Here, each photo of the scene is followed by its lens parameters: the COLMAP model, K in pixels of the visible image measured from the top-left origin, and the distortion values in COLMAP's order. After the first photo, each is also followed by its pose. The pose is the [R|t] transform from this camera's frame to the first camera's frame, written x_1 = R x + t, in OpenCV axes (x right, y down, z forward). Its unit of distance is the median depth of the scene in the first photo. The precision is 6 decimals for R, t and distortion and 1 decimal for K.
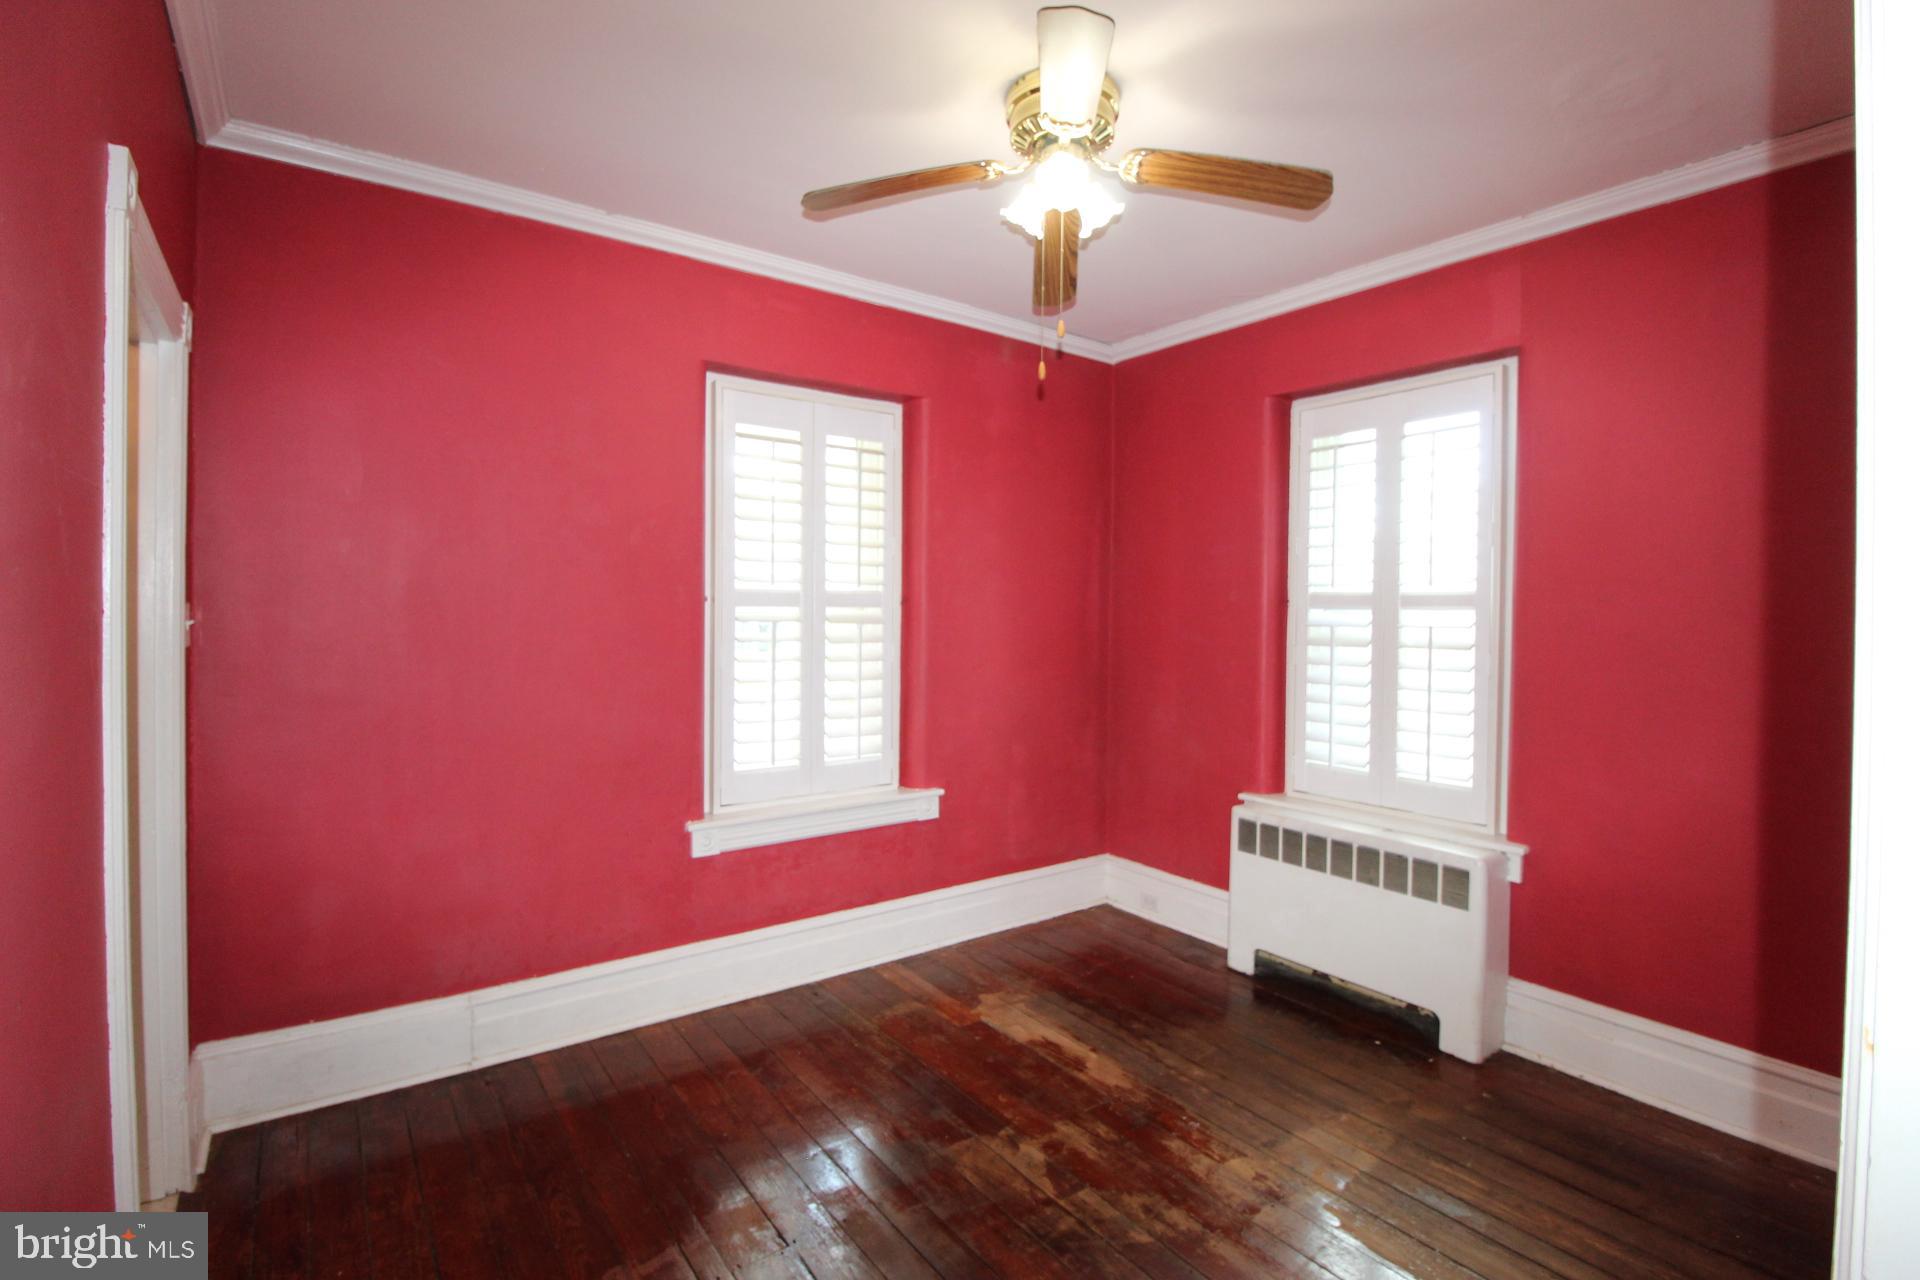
lens RADIAL K [[890.6, 0, 969.2], [0, 890.6, 631.6], [0, 0, 1]] dist [0.001161, -0.016693]
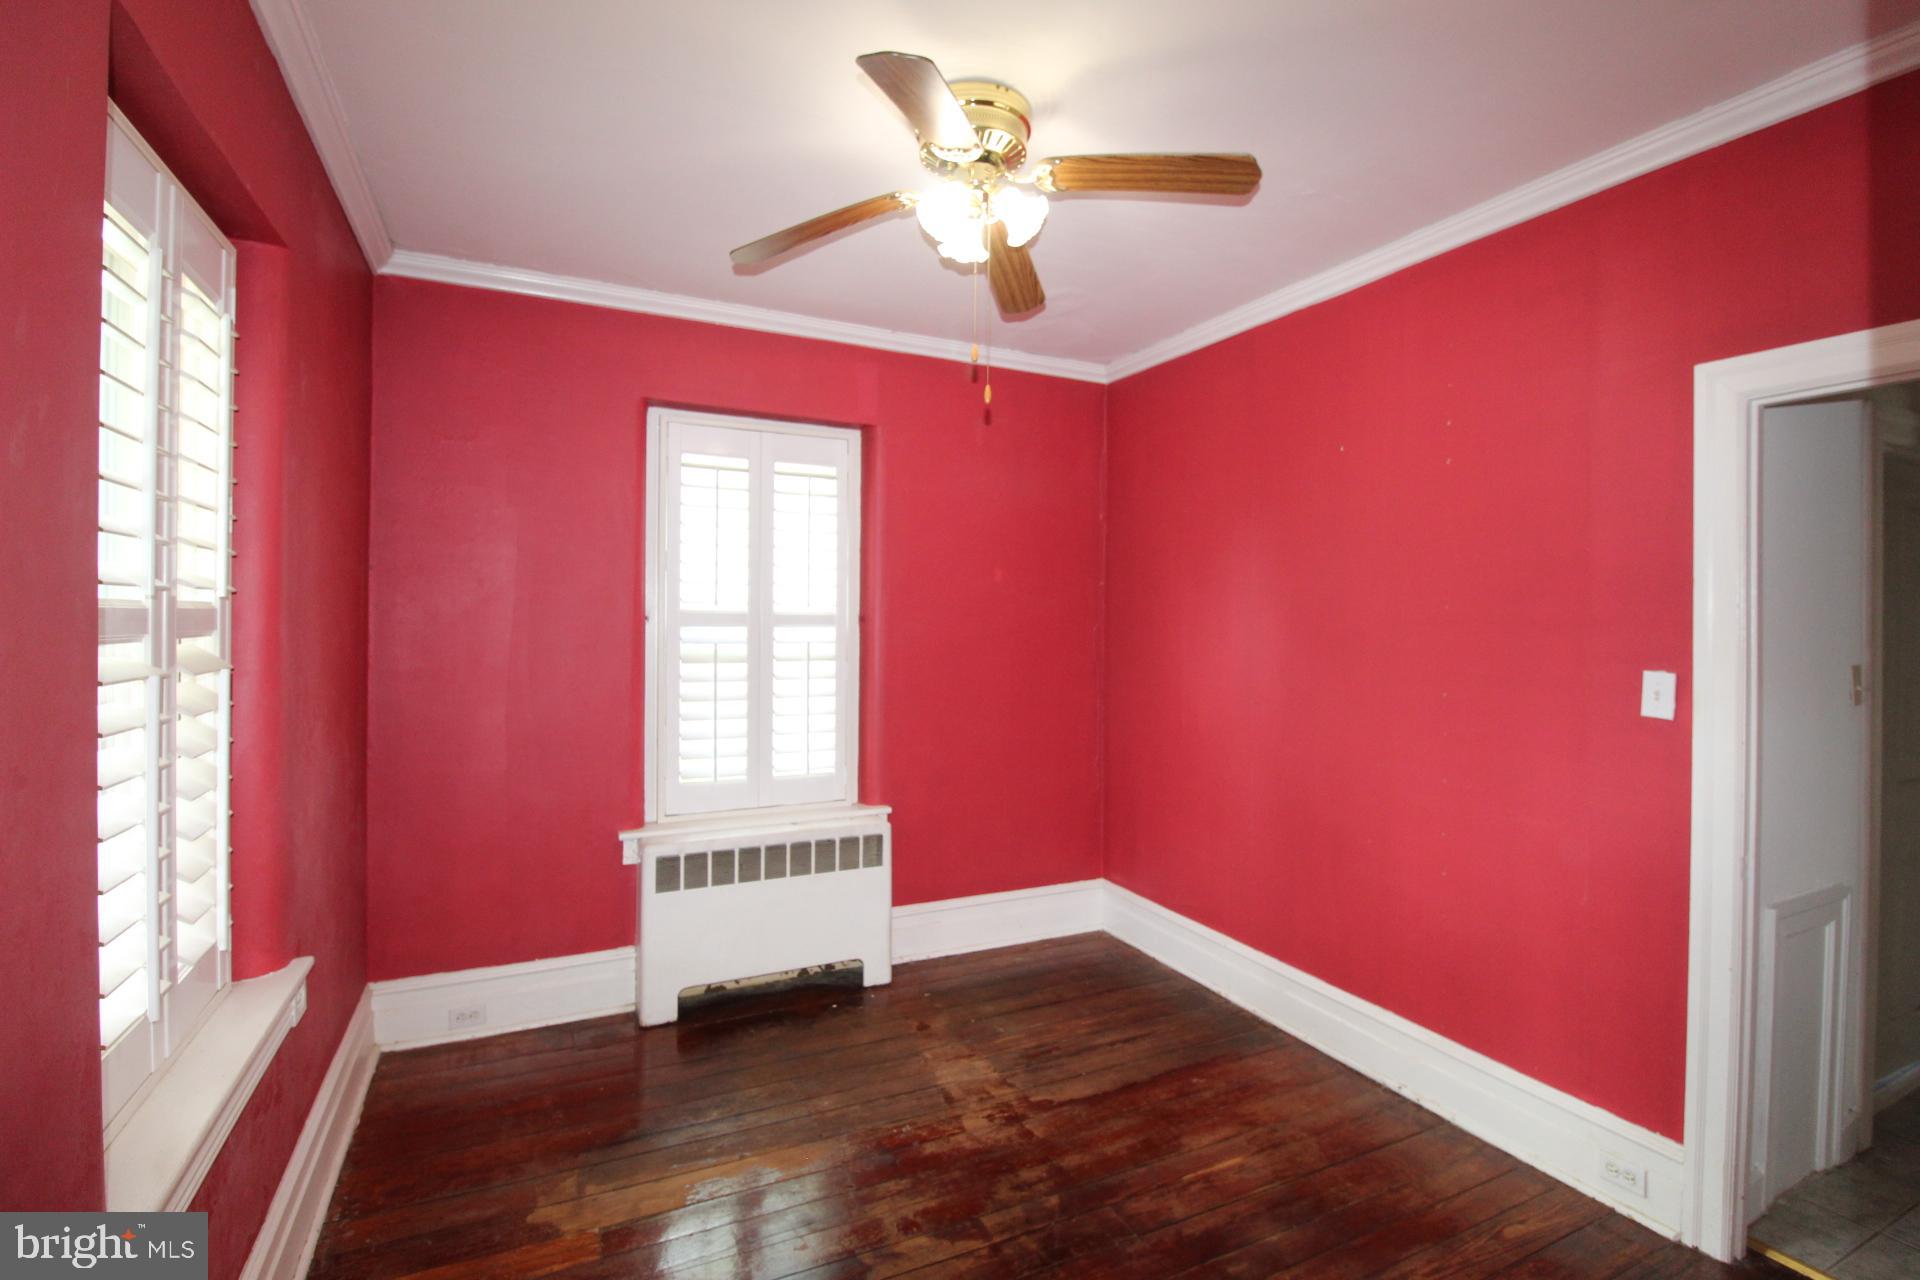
lens RADIAL K [[890.6, 0, 969.2], [0, 890.6, 631.6], [0, 0, 1]] dist [0.001161, -0.016693]
pose [[0.175624, -0.021281, 0.984227, -0.615038], [0.015470, 0.999703, 0.018855, -0.039603], [-0.984336, 0.011915, 0.175901, 0.604216]]
